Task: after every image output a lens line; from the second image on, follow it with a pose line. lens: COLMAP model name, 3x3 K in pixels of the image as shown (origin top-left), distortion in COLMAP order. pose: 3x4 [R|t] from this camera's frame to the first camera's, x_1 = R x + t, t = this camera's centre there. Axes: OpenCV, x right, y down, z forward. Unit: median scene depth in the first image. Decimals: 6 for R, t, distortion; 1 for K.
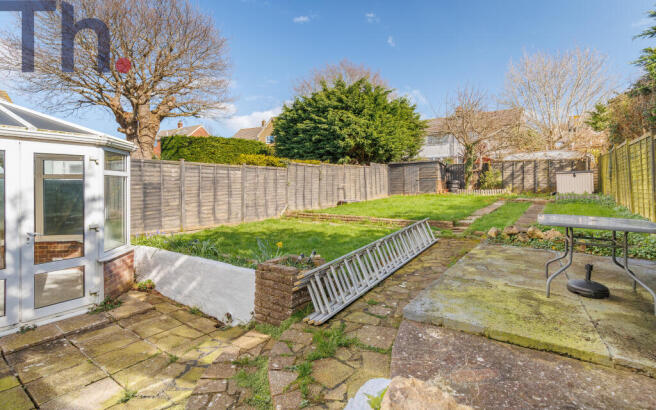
lens RADIAL K [[316.1, 0, 326.8], [0, 316.1, 192.4], [0, 0, 1]] dist [-0.001108, -0.000440]
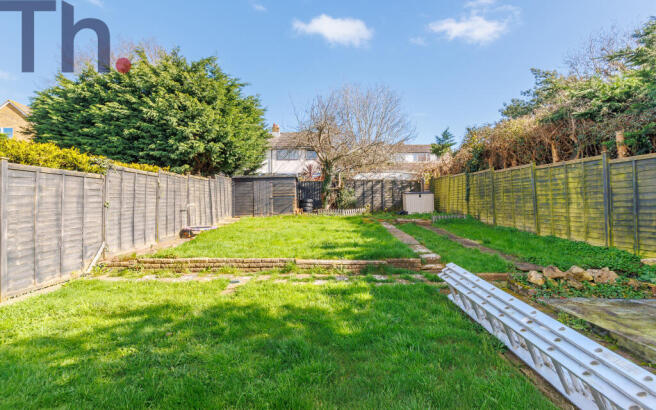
lens RADIAL K [[321.7, 0, 328.0], [0, 321.7, 205.0], [0, 0, 1]] dist [-0.001410, -0.000478]
pose [[0.808373, -0.003746, 0.588658, -0.103555], [0.011638, 0.999886, -0.009619, -0.012748], [-0.588555, 0.014627, 0.808325, 0.251876]]
